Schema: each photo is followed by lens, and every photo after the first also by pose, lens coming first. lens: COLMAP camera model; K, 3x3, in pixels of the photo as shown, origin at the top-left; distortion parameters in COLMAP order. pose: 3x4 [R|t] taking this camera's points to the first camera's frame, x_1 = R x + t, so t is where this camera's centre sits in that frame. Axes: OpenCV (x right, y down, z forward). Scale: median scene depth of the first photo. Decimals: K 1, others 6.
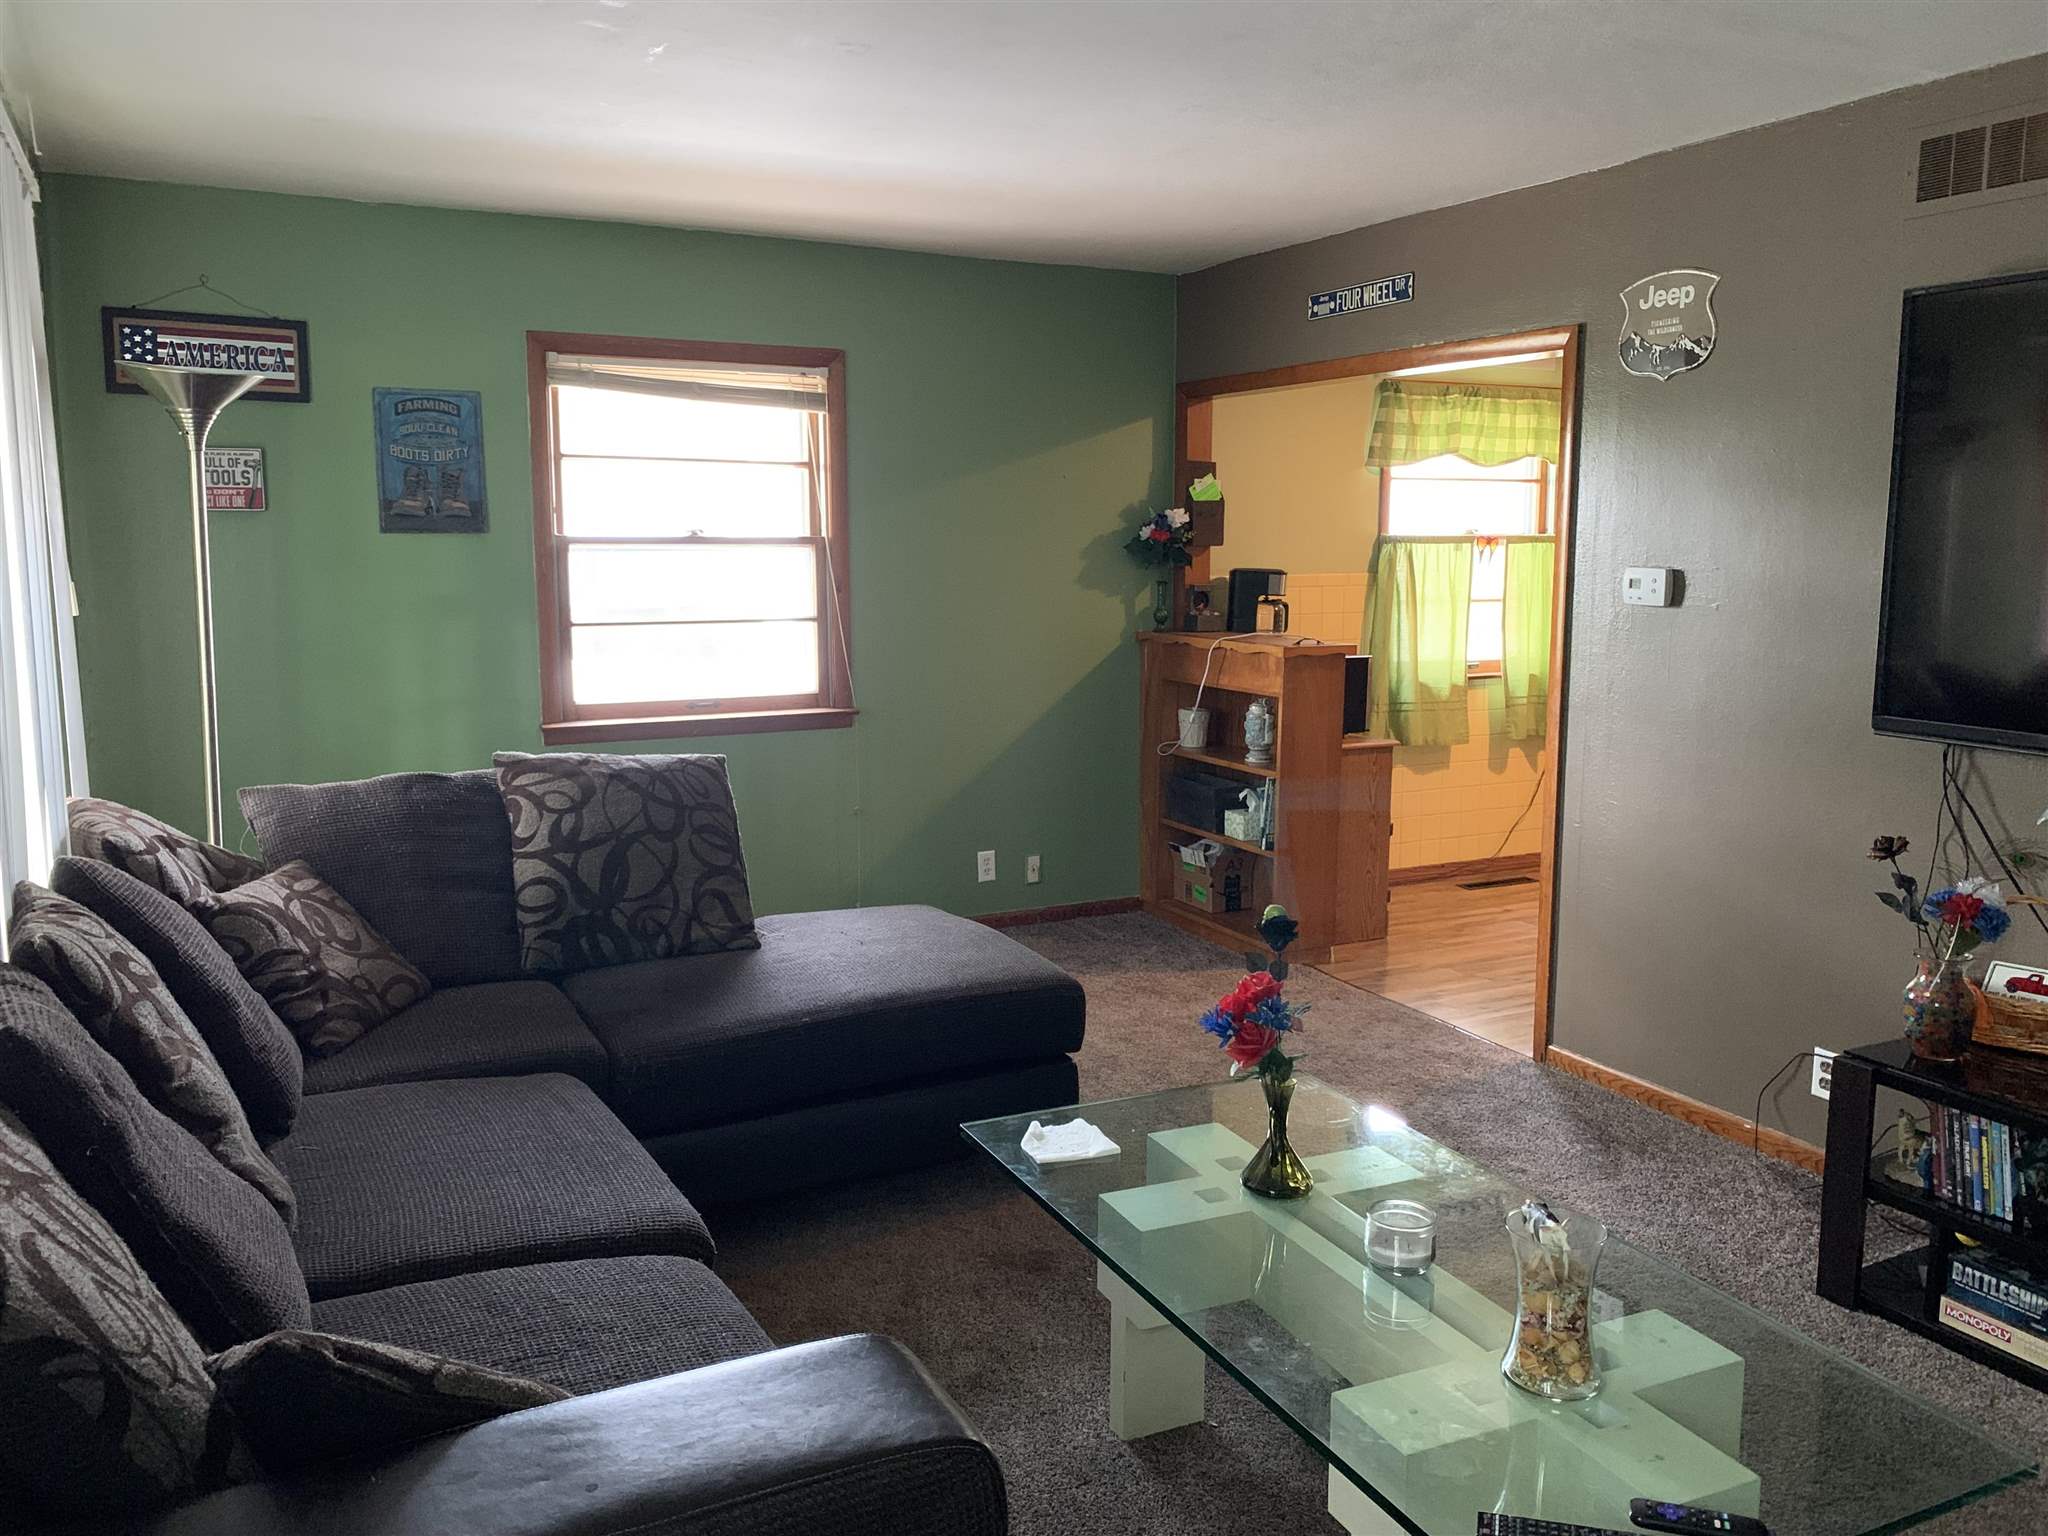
lens RADIAL K [[1557.4, 0, 1018.4], [0, 1557.4, 753.1], [0, 0, 1]] dist [0.022247, -0.034096]
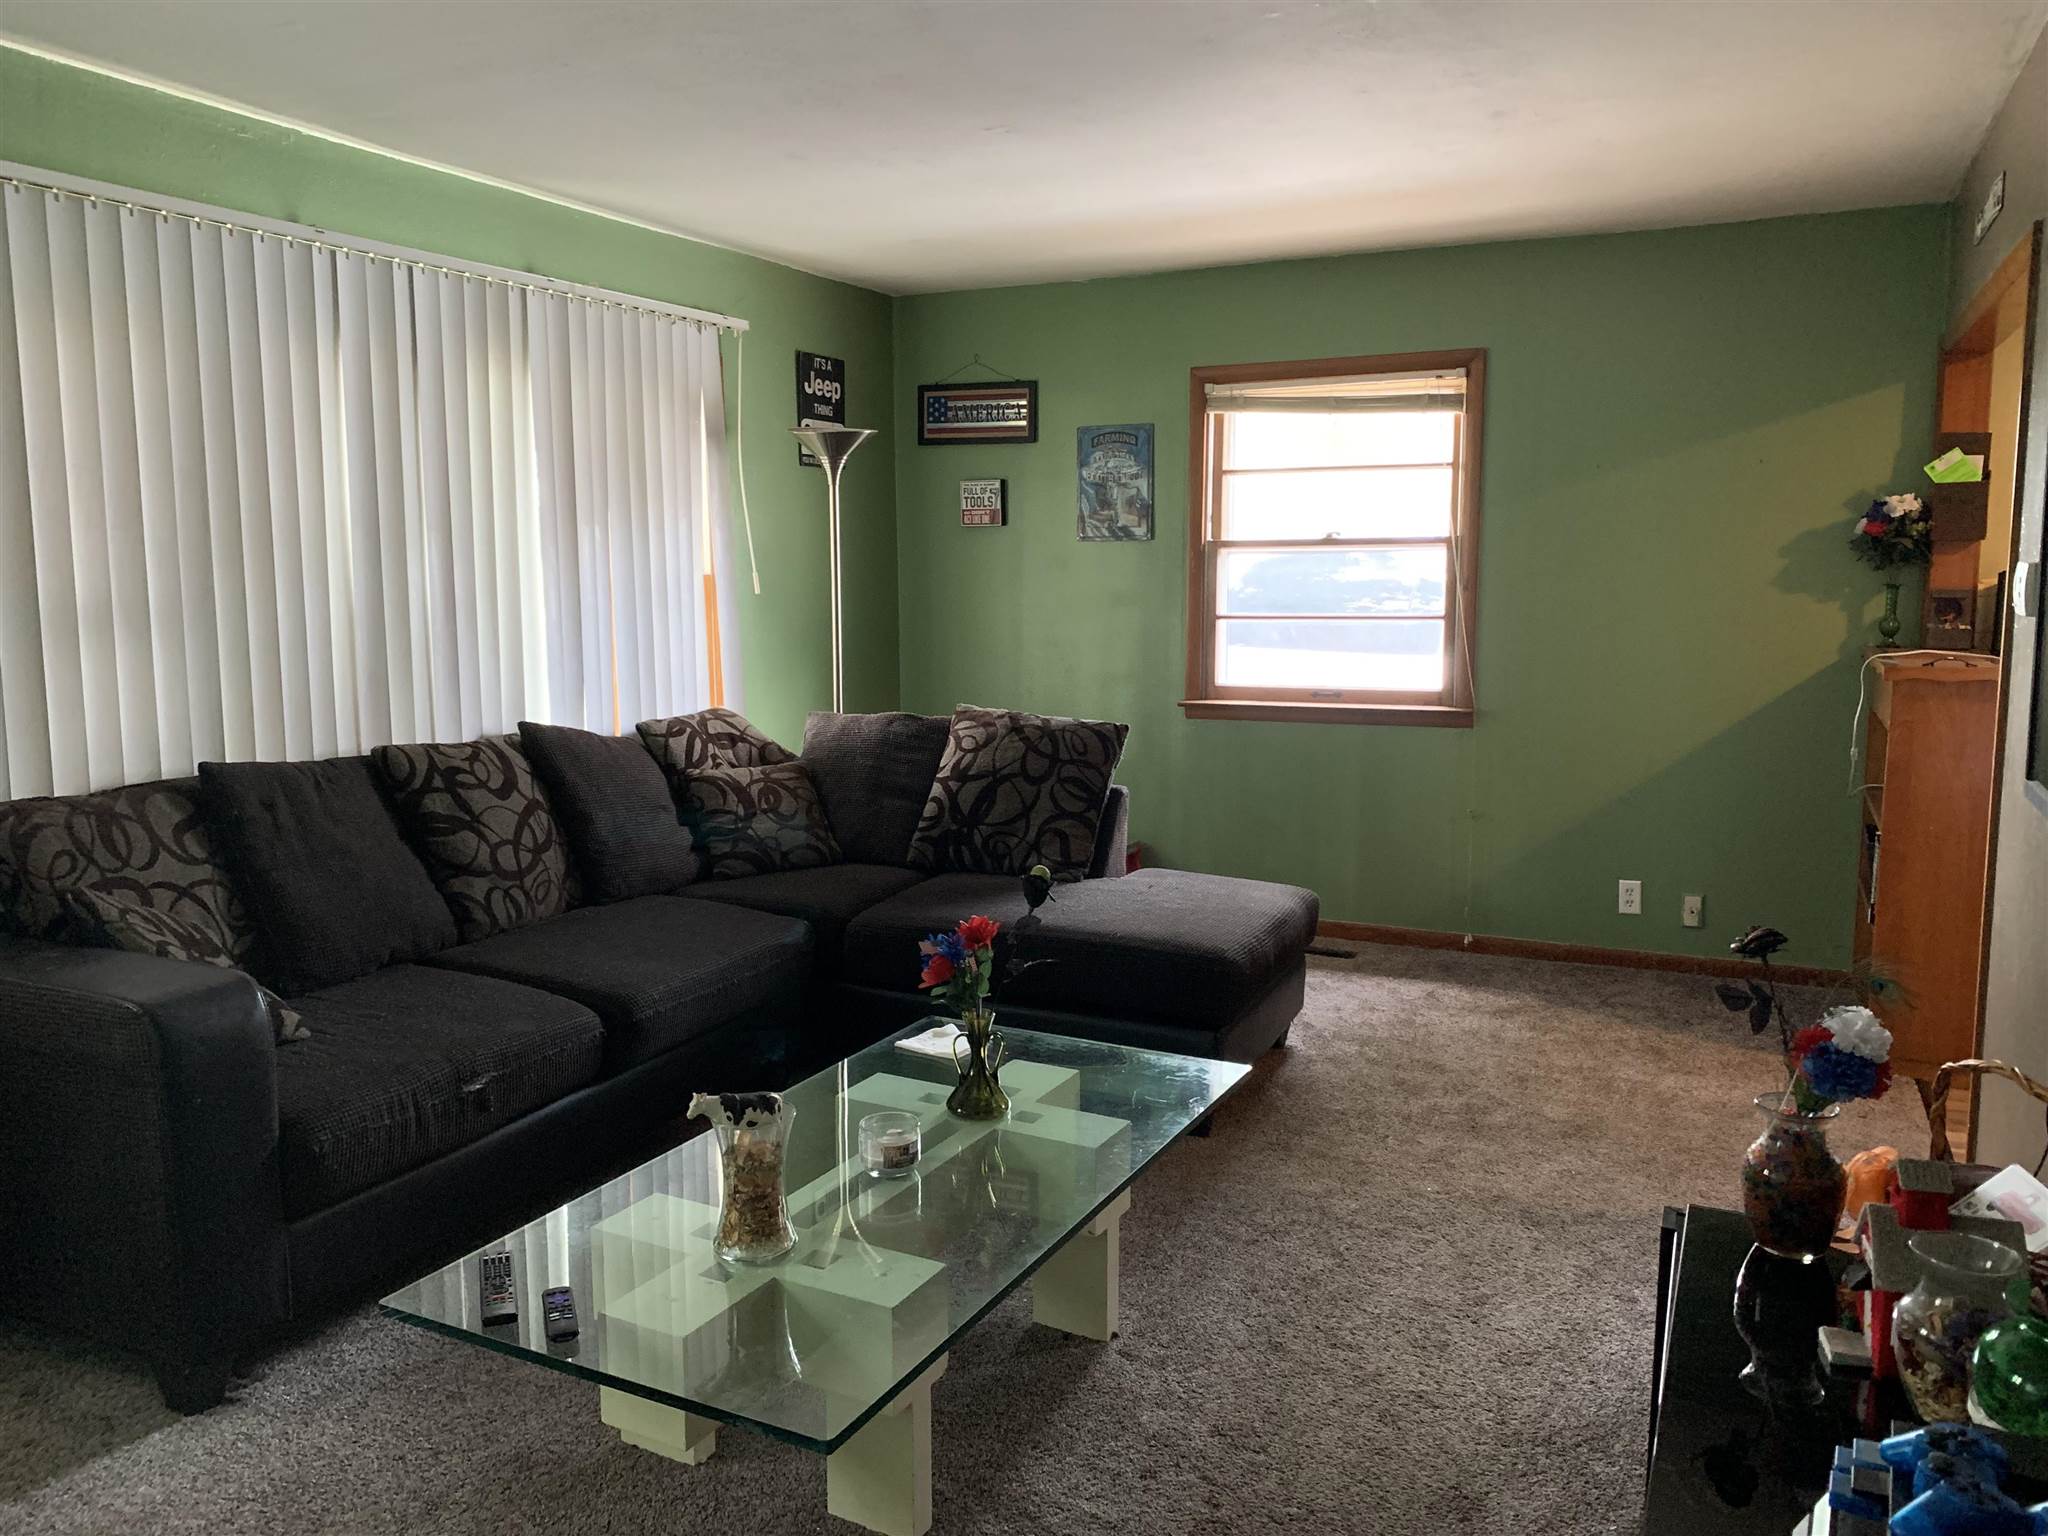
lens RADIAL K [[1557.4, 0, 1004.2], [0, 1557.4, 774.8], [0, 0, 1]] dist [0.022247, -0.034096]
pose [[0.593850, 0.103424, -0.797901, 0.560066], [-0.101938, 0.993384, 0.052894, -0.010558], [0.798092, 0.049925, 0.600463, 0.182773]]
